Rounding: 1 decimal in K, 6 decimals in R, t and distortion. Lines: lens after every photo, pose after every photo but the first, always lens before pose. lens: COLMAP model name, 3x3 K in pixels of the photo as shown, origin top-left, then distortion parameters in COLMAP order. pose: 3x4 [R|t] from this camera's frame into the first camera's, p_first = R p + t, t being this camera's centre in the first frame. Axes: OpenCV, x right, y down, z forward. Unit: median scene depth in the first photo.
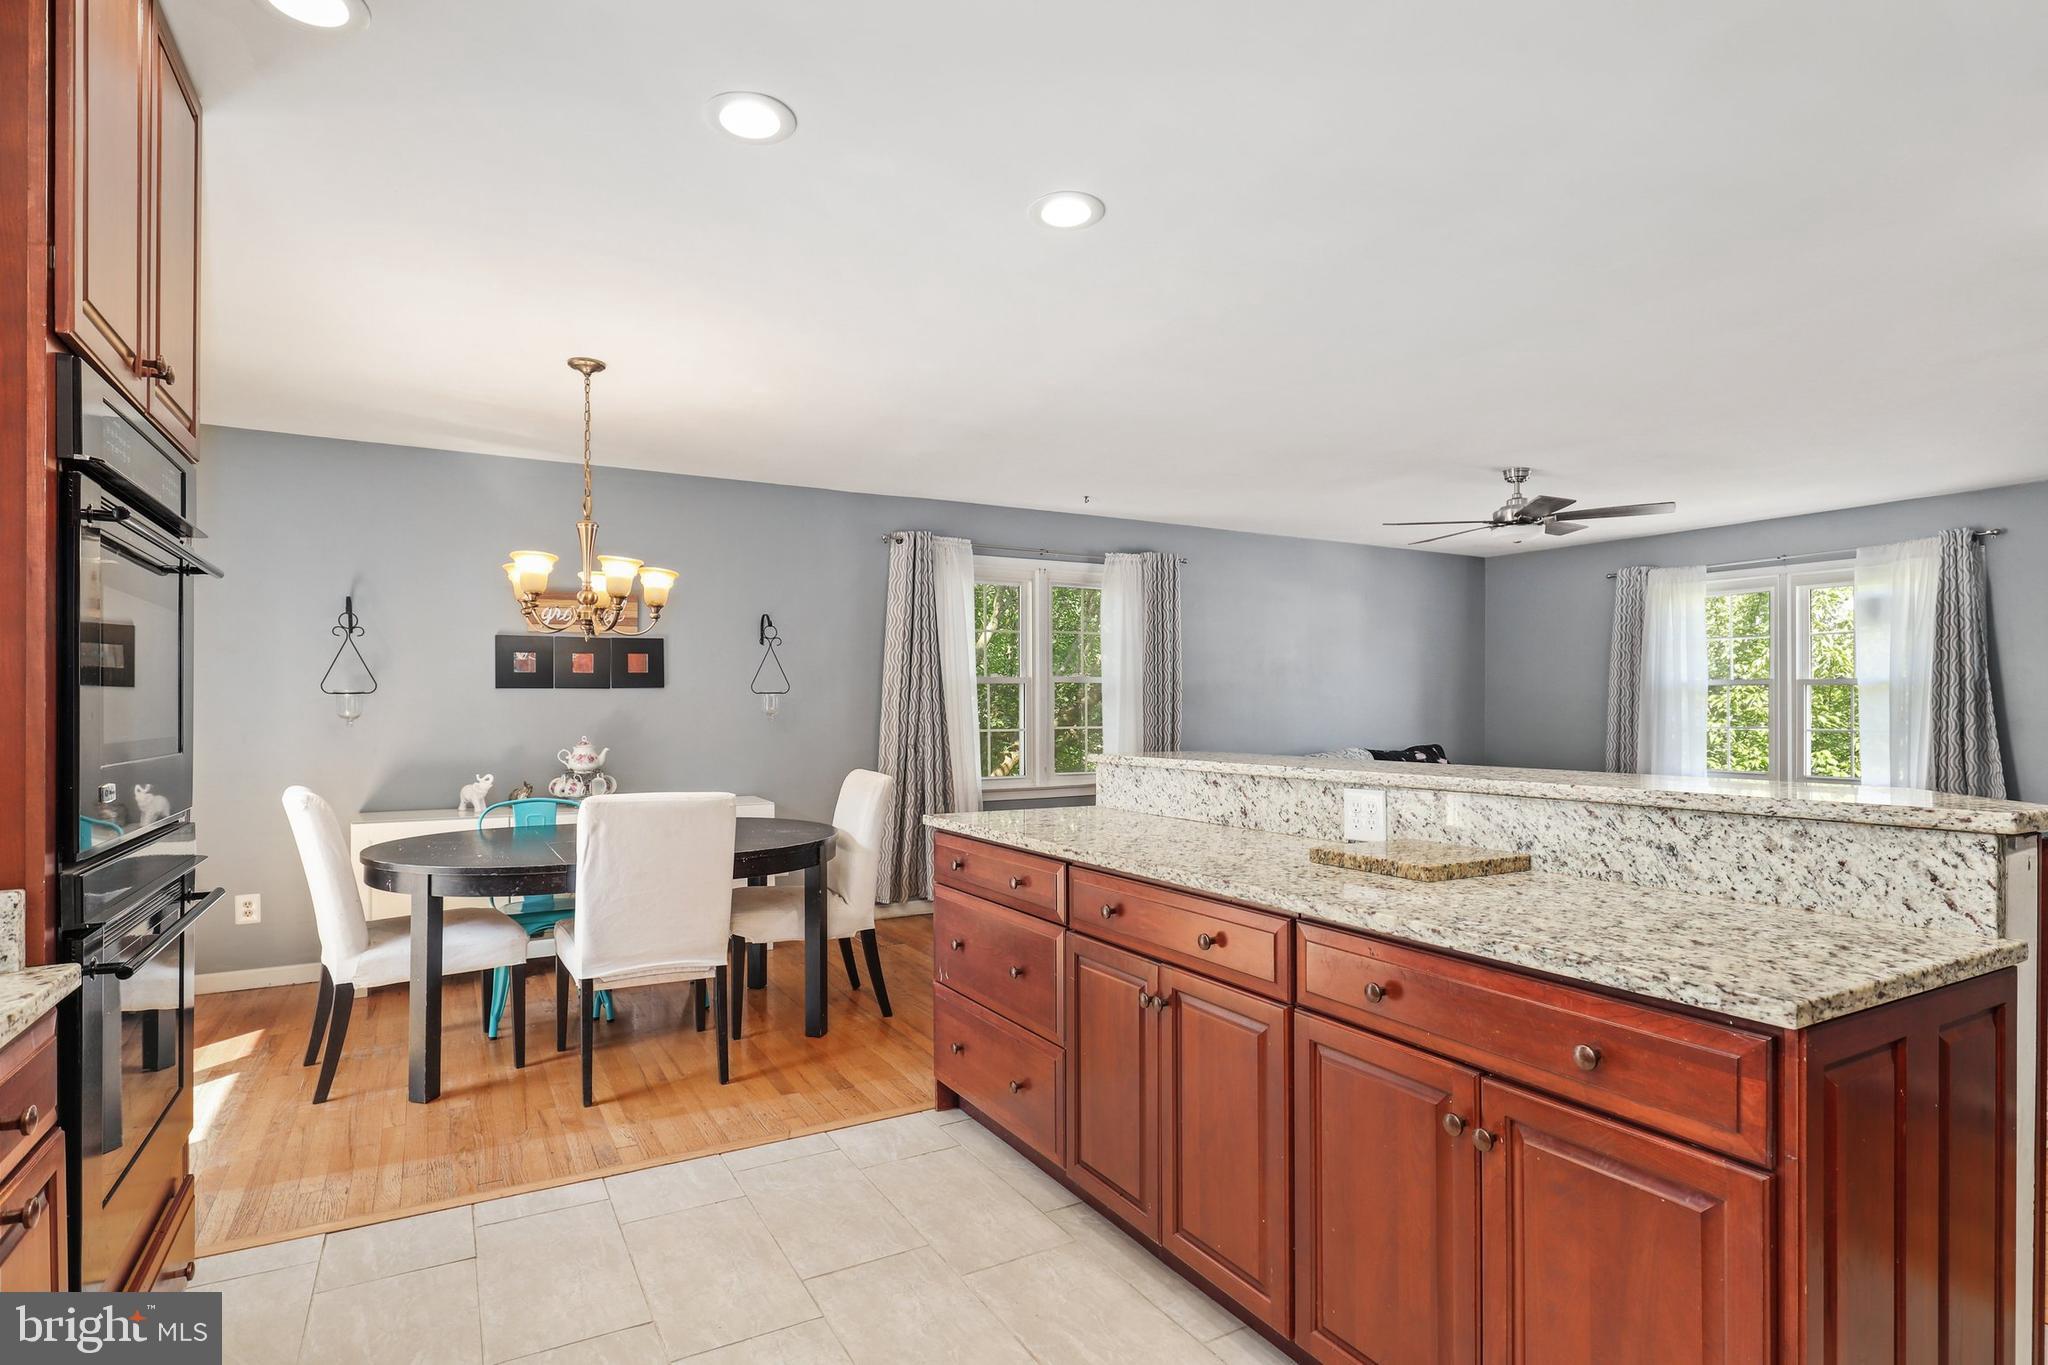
lens RADIAL K [[1051.9, 0, 1016.5], [0, 1051.9, 698.7], [0, 0, 1]] dist [-0.003760, 0.002607]
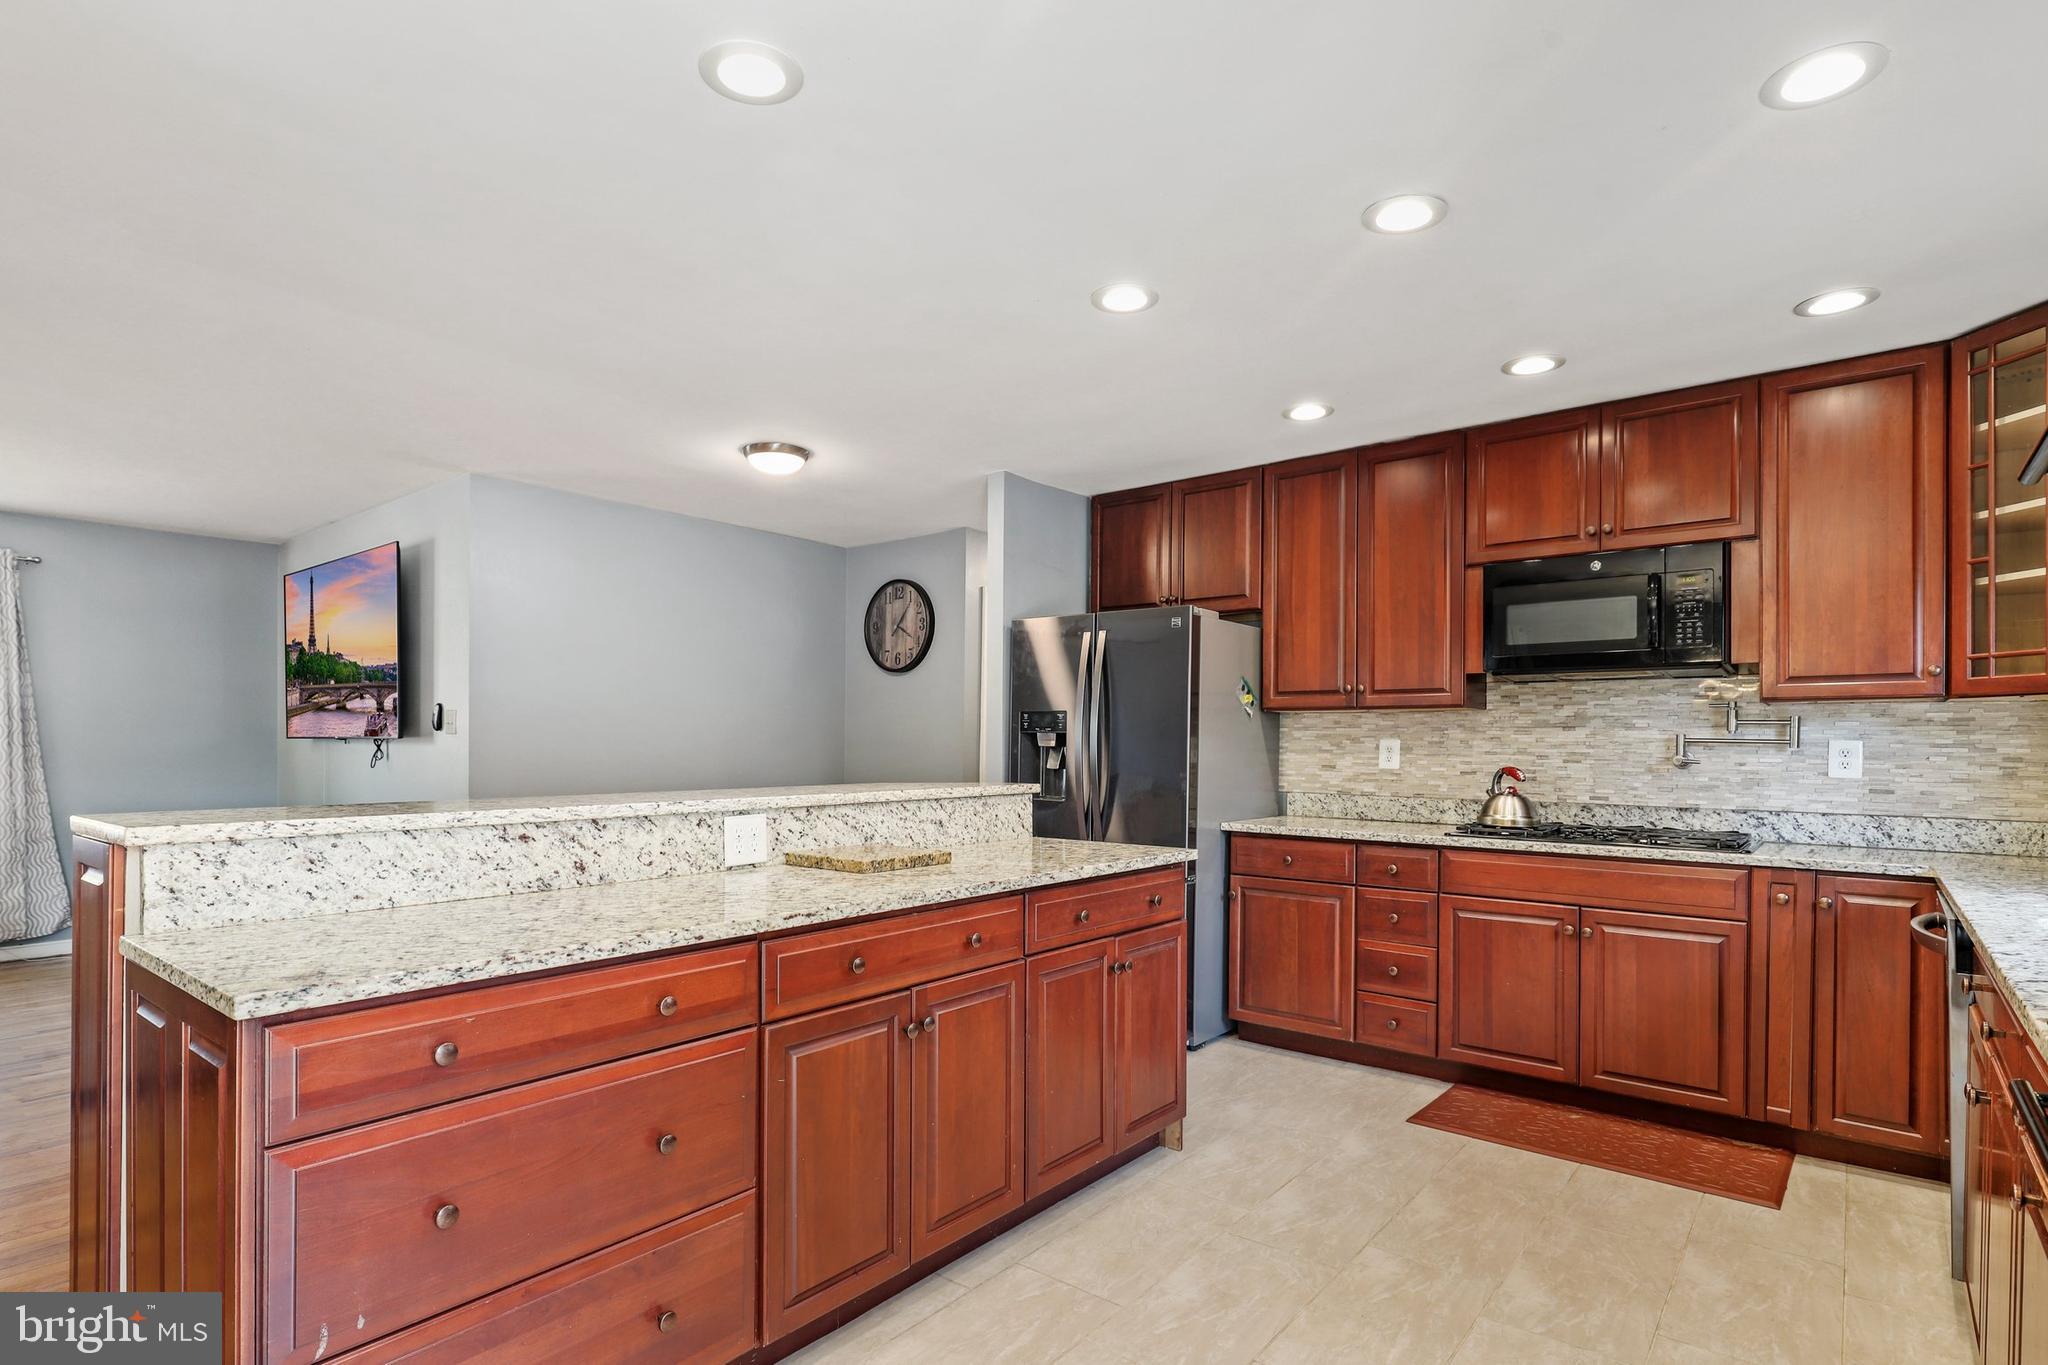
lens RADIAL K [[1018.2, 0, 1024.7], [0, 1018.2, 751.4], [0, 0, 1]] dist [0.007132, -0.003897]
pose [[-0.365005, -0.008857, 0.930963, -0.619781], [-0.012625, 0.999910, 0.004563, 0.012247], [-0.930920, -0.010087, -0.365084, 0.957049]]
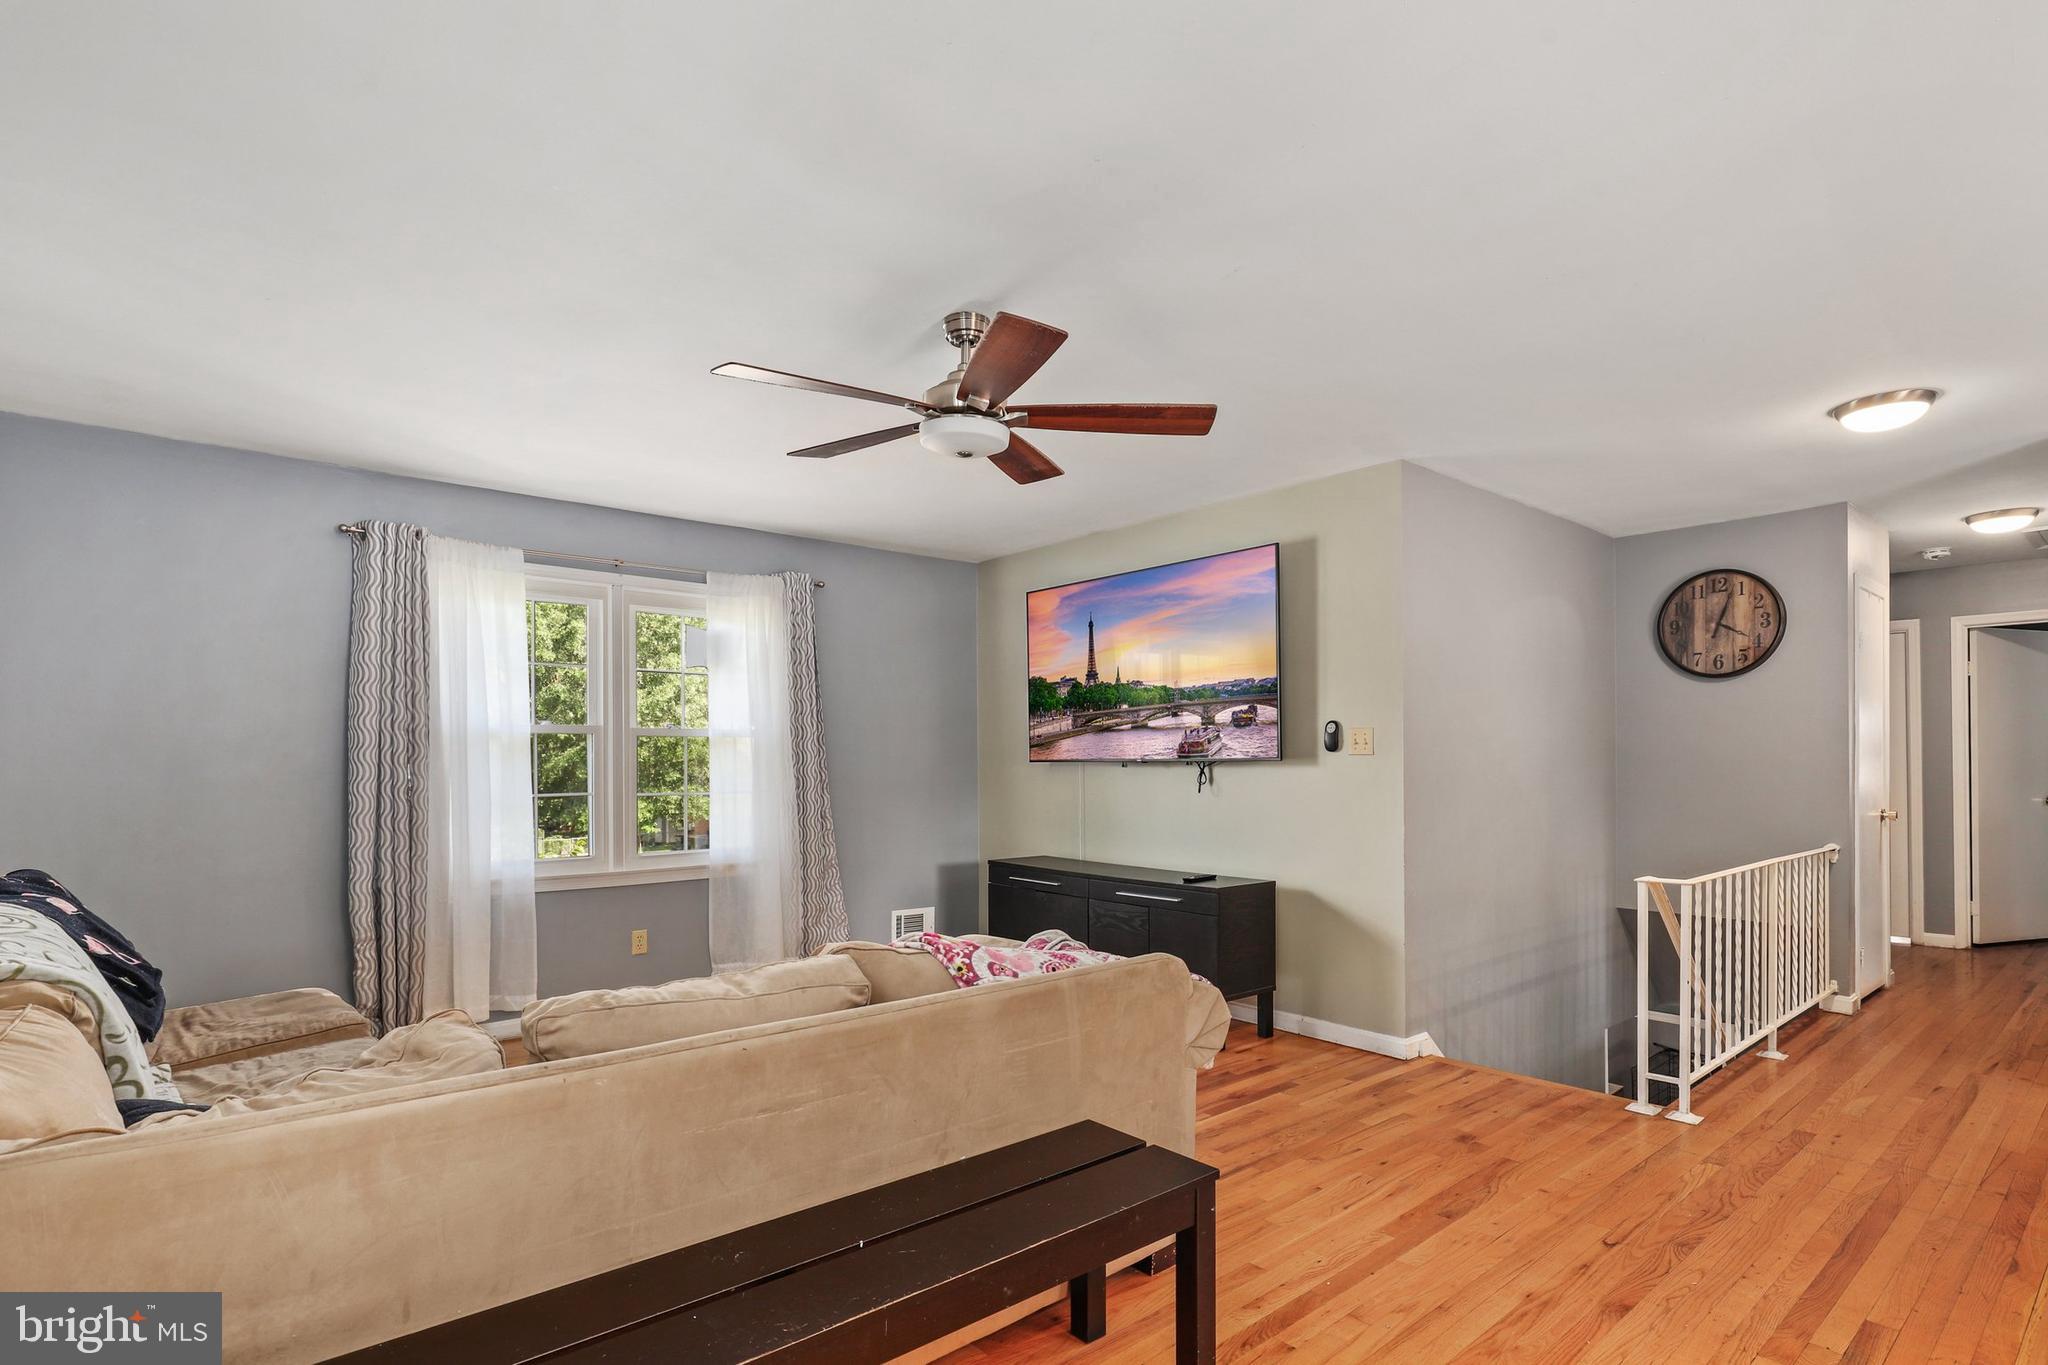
lens RADIAL K [[1018.2, 0, 1031.2], [0, 1018.2, 750.6], [0, 0, 1]] dist [0.007132, -0.003897]
pose [[-0.194432, 0.015346, 0.980796, -0.086291], [-0.001782, 0.999870, -0.015998, 0.021138], [-0.980914, -0.004858, -0.194379, 1.979616]]
